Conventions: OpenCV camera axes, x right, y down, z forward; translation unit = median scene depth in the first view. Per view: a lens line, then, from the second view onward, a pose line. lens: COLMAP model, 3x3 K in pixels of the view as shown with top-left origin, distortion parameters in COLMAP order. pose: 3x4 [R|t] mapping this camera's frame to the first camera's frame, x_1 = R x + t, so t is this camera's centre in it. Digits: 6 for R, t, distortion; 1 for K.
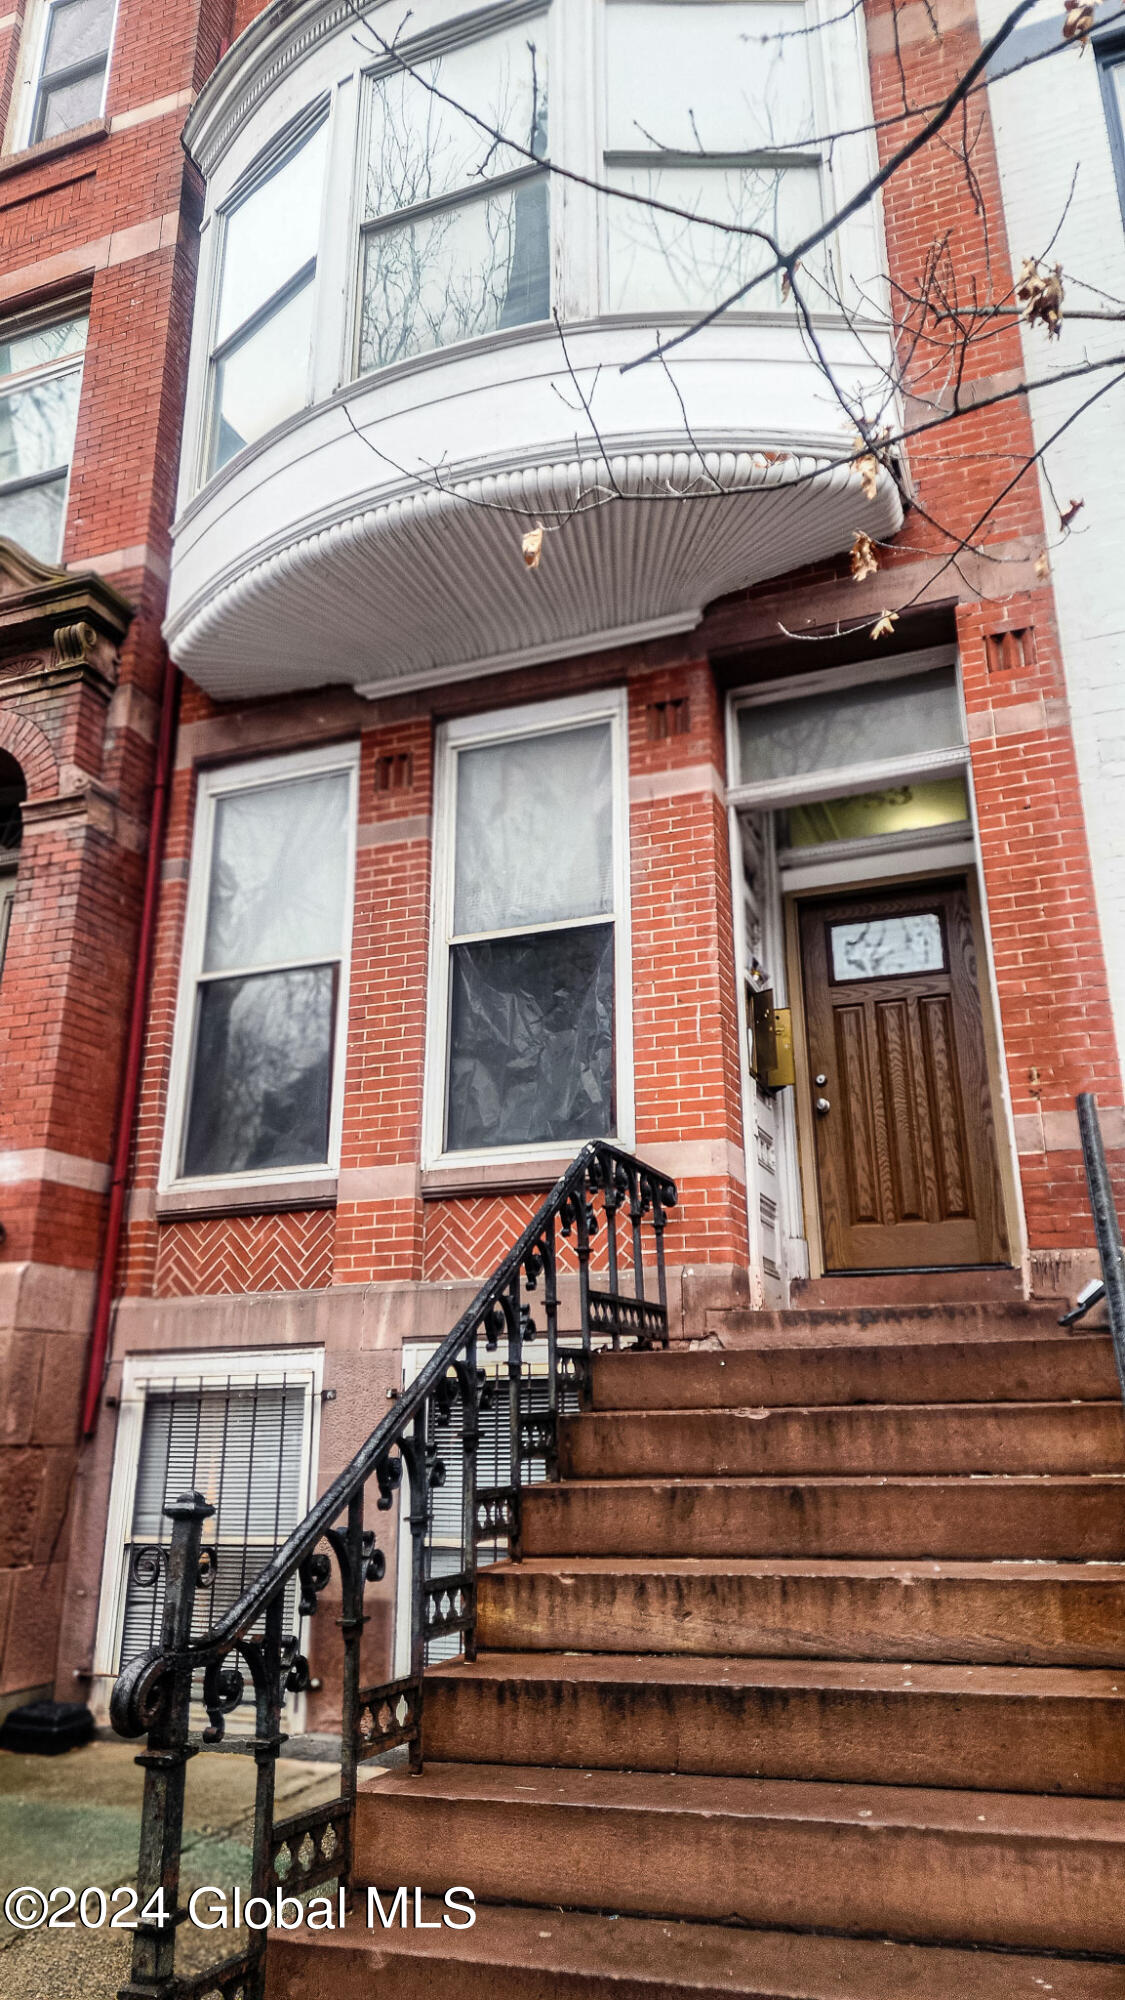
lens RADIAL K [[1468.3, 0, 504.3], [0, 1468.3, 949.0], [0, 0, 1]] dist [0.152639, -0.233774]
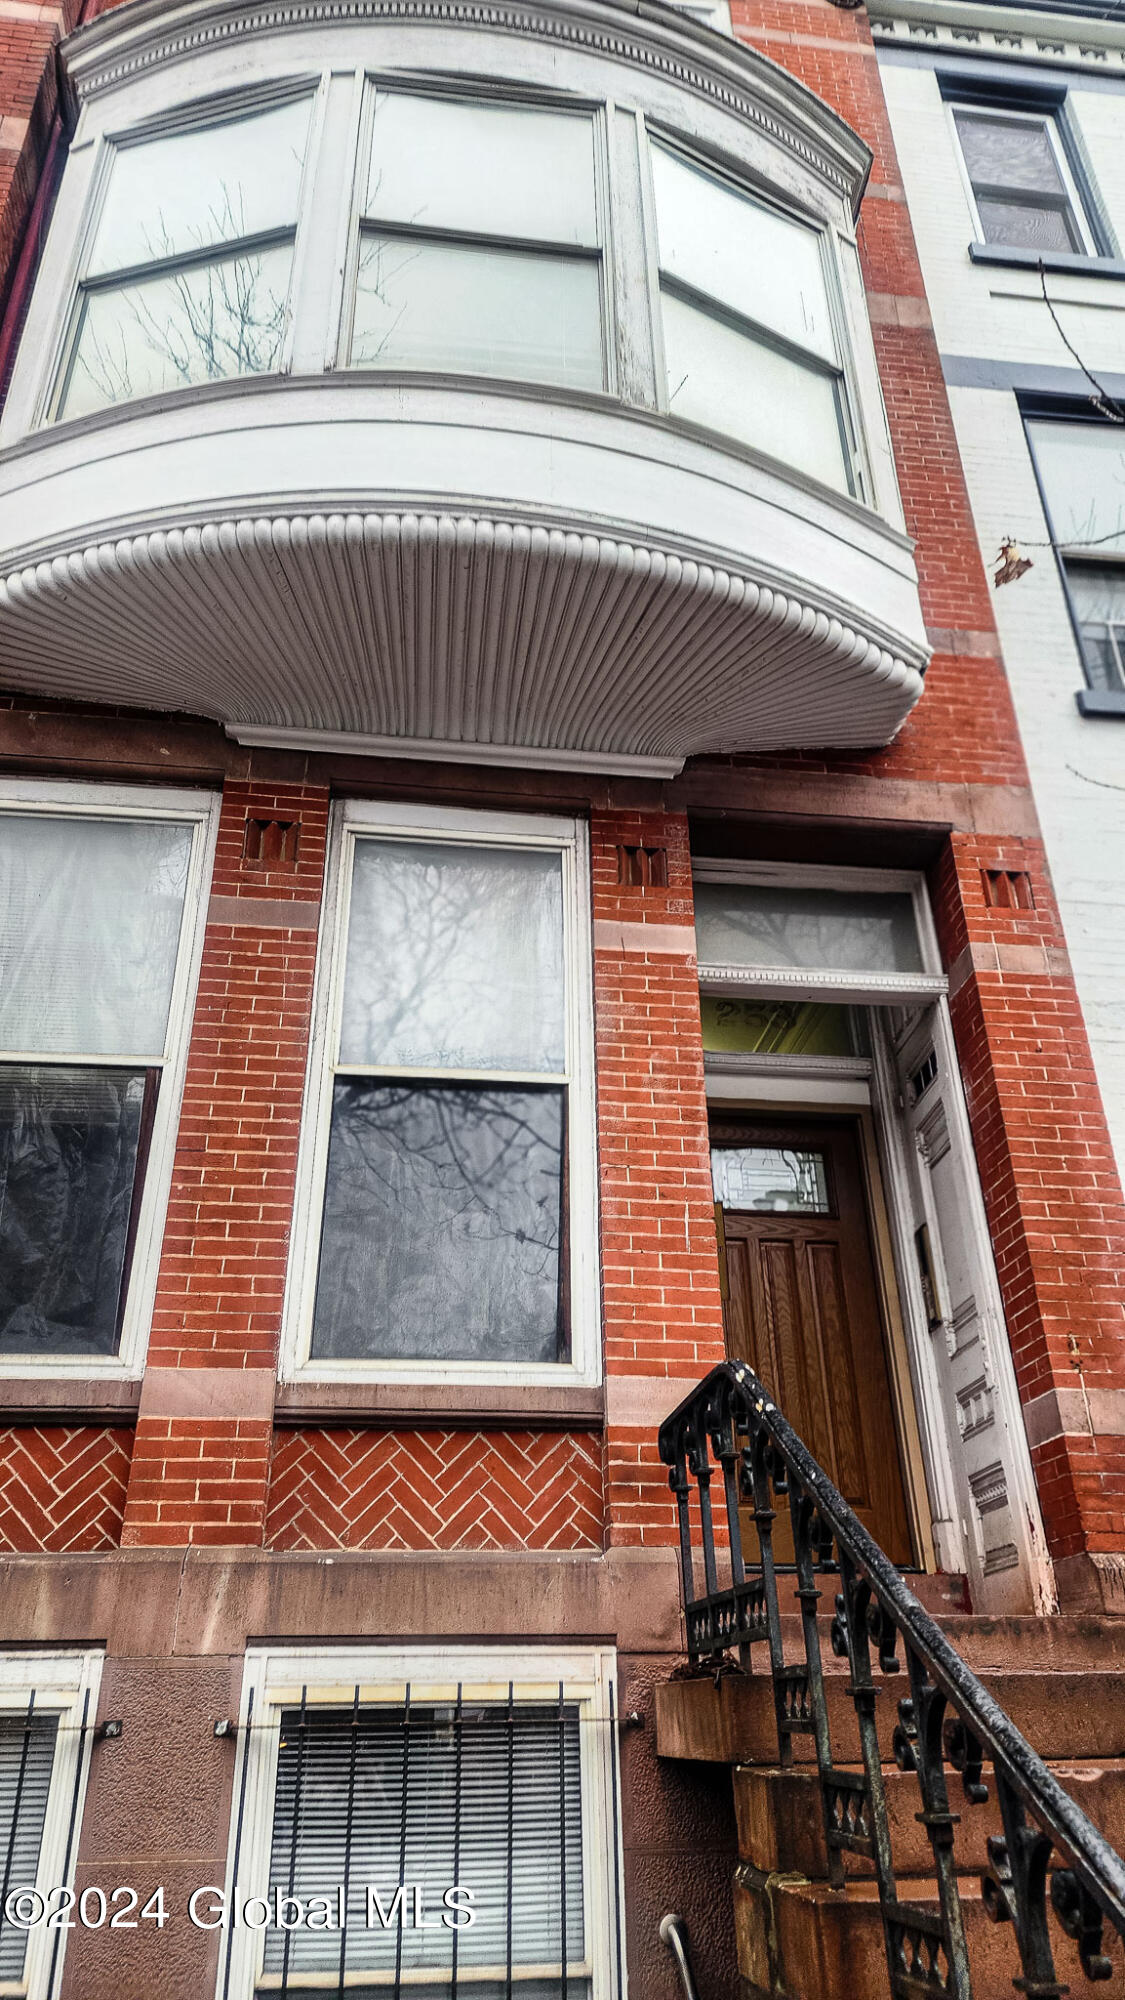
lens RADIAL K [[1468.3, 0, 504.3], [0, 1468.3, 949.0], [0, 0, 1]] dist [0.152639, -0.233774]
pose [[0.852337, 0.250637, 0.459023, -0.366995], [-0.157404, 0.959928, -0.231866, 0.109515], [-0.498743, 0.125376, 0.857634, 0.346184]]
